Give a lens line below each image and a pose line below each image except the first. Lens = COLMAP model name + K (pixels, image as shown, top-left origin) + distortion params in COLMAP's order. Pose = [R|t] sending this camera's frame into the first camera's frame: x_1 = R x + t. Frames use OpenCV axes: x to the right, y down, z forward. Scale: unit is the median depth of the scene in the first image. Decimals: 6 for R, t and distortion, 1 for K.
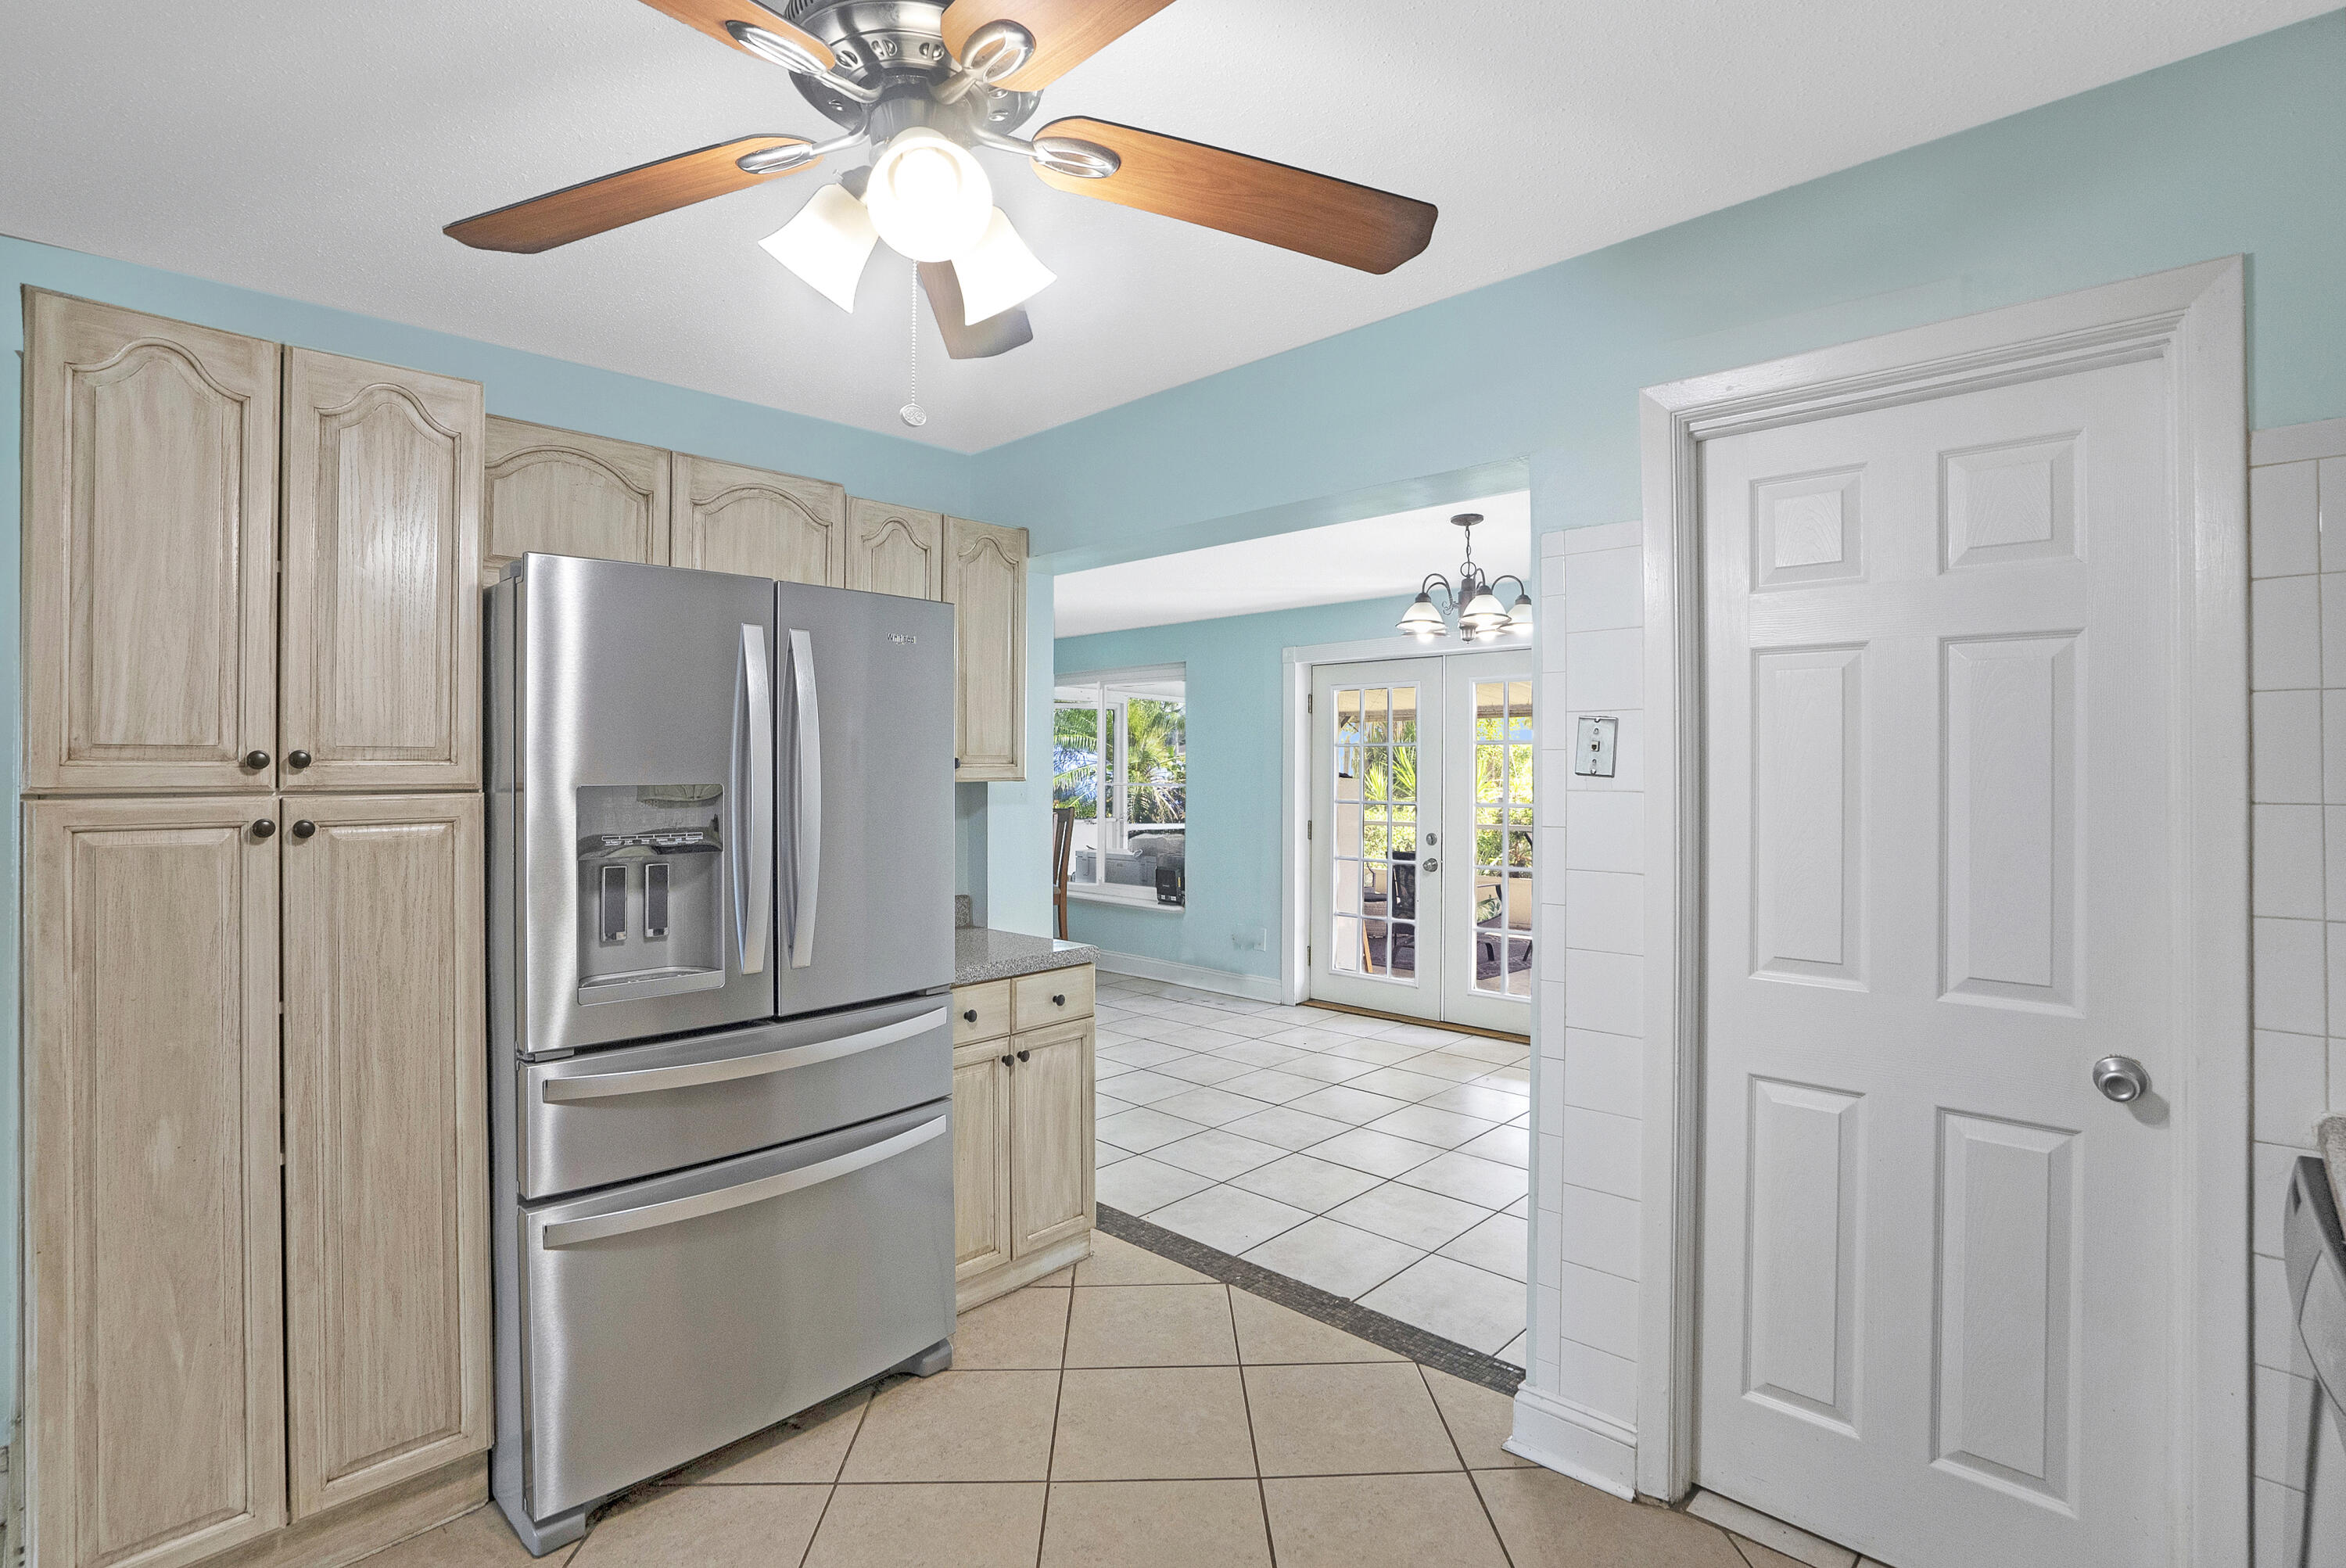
lens RADIAL K [[1092.8, 0, 1174.8], [0, 1092.8, 779.7], [0, 0, 1]] dist [-0.000037, -0.000001]
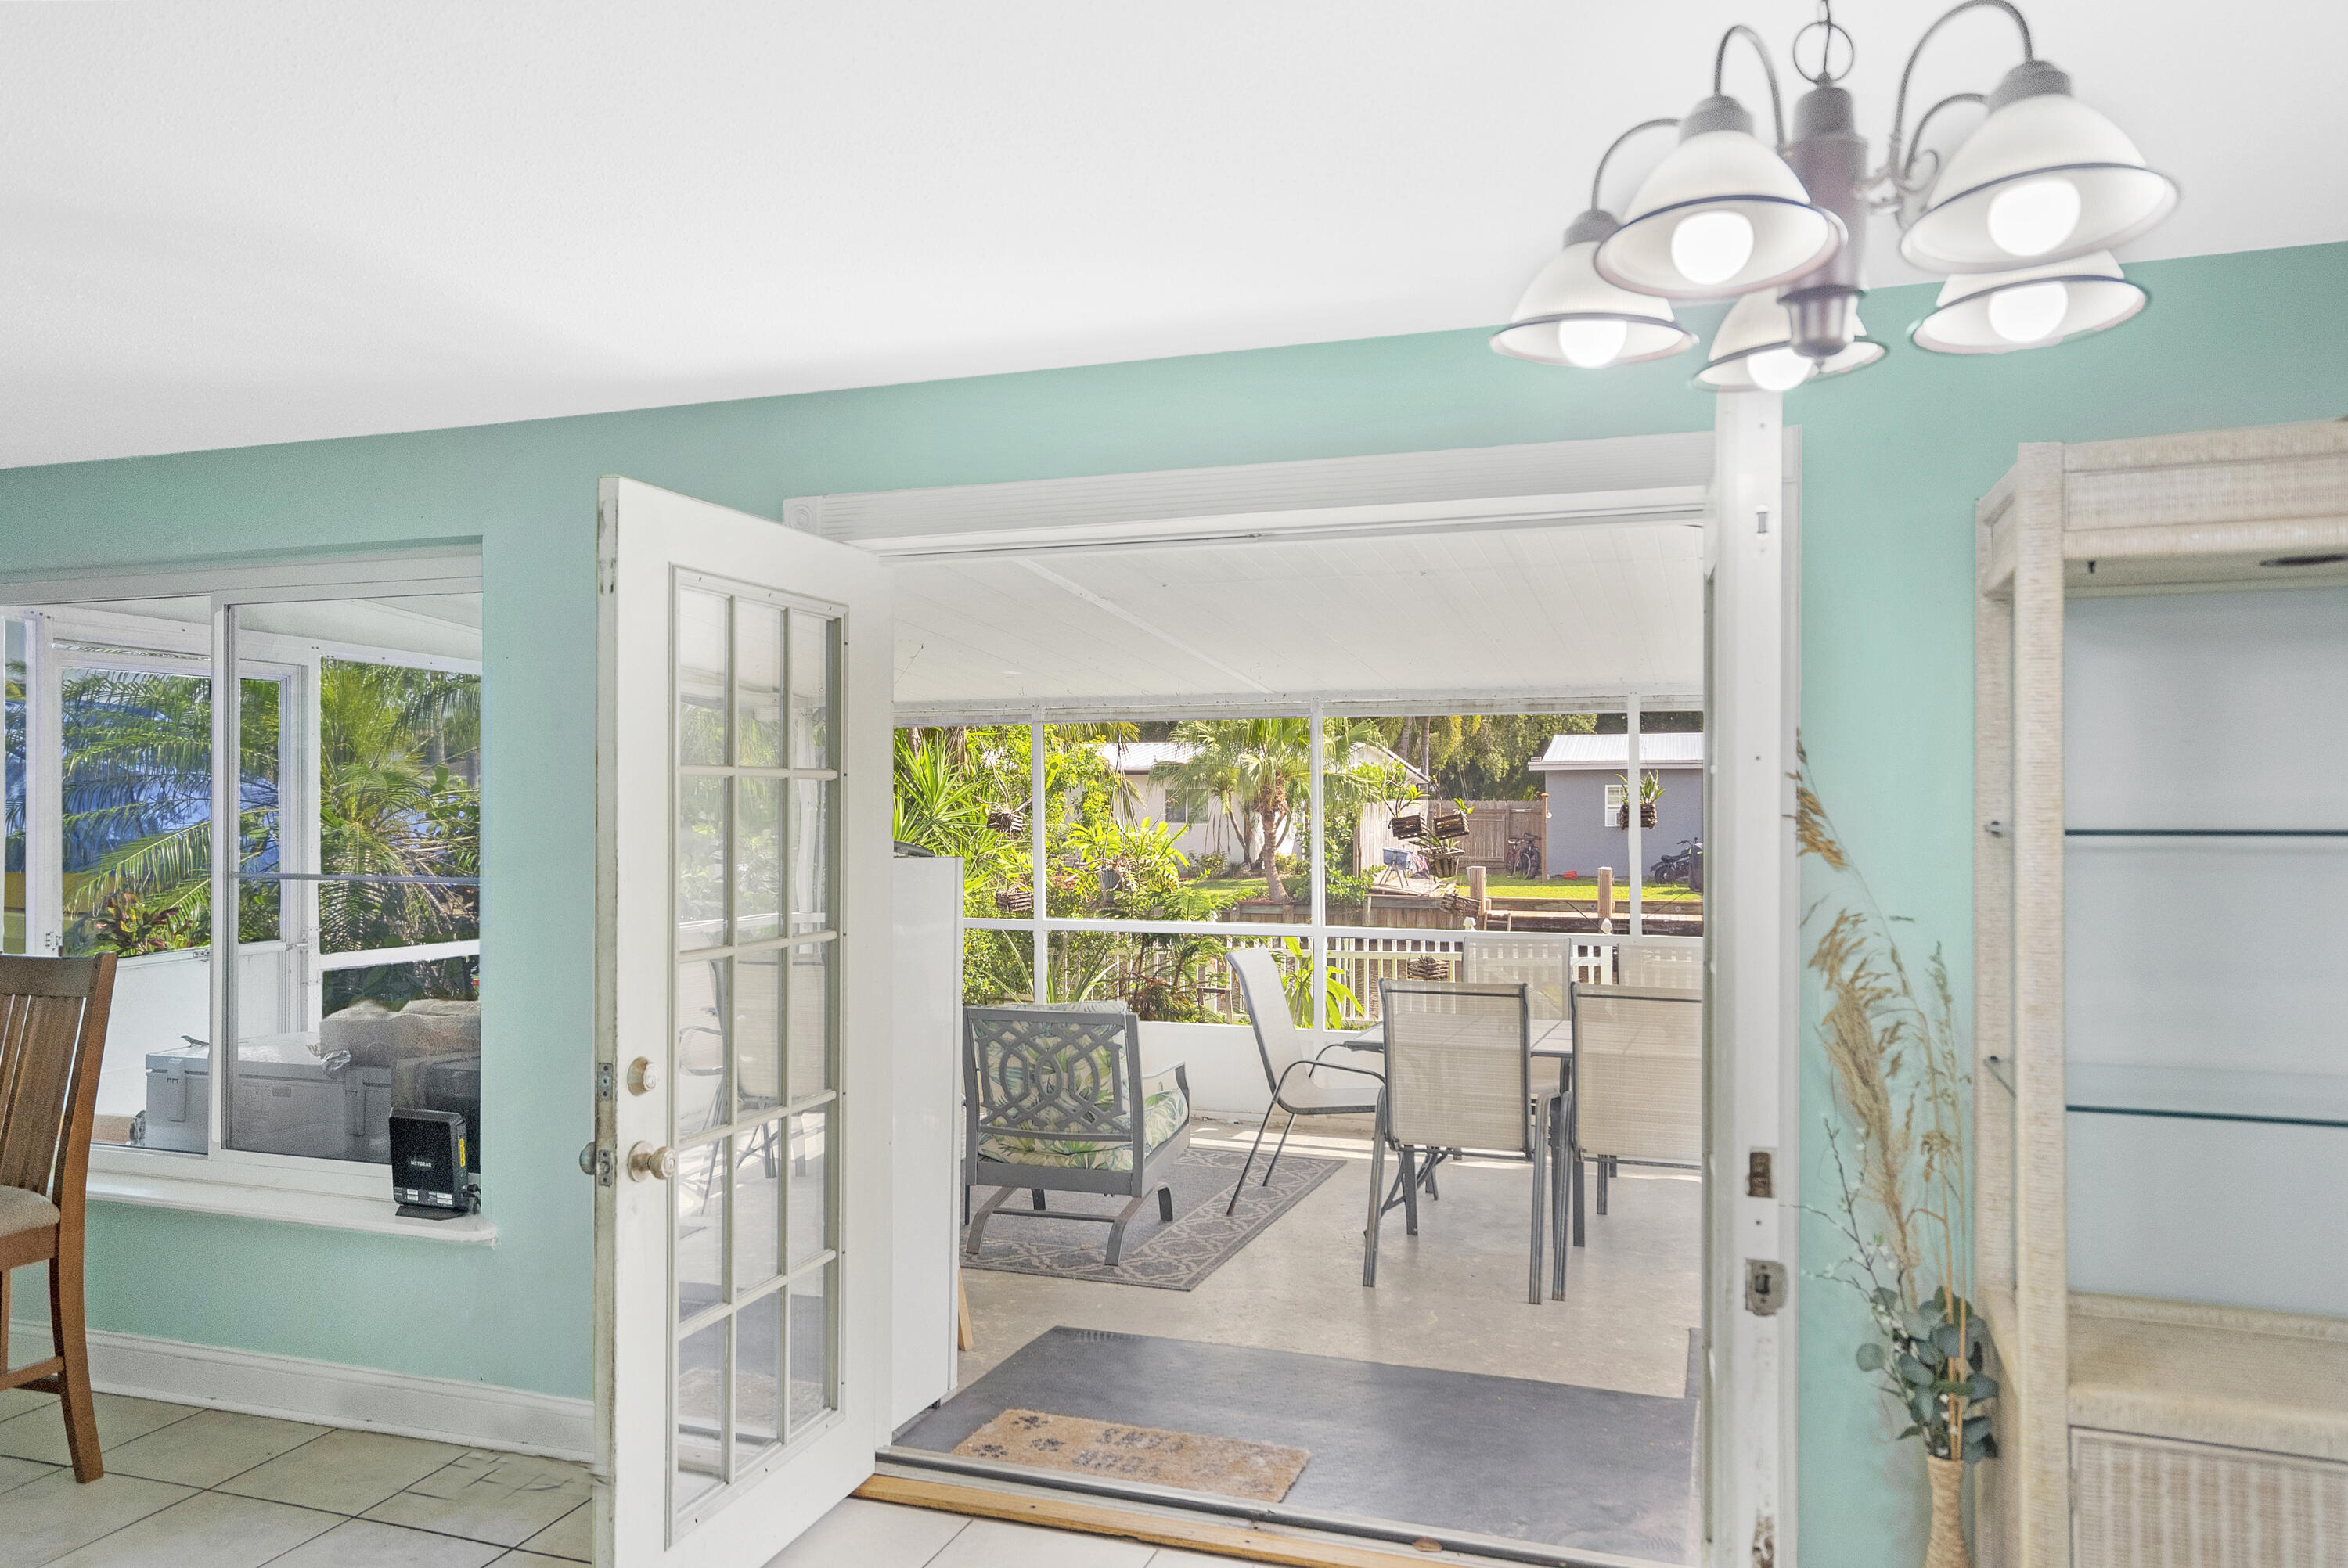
lens RADIAL K [[1609.3, 0, 1178.2], [0, 1609.3, 787.3], [0, 0, 1]] dist [0.008702, 0.002830]
pose [[0.910004, 0.010251, 0.414473, -0.002720], [-0.005874, 0.999913, -0.011834, -0.021933], [-0.414558, 0.008335, 0.909985, 0.399682]]
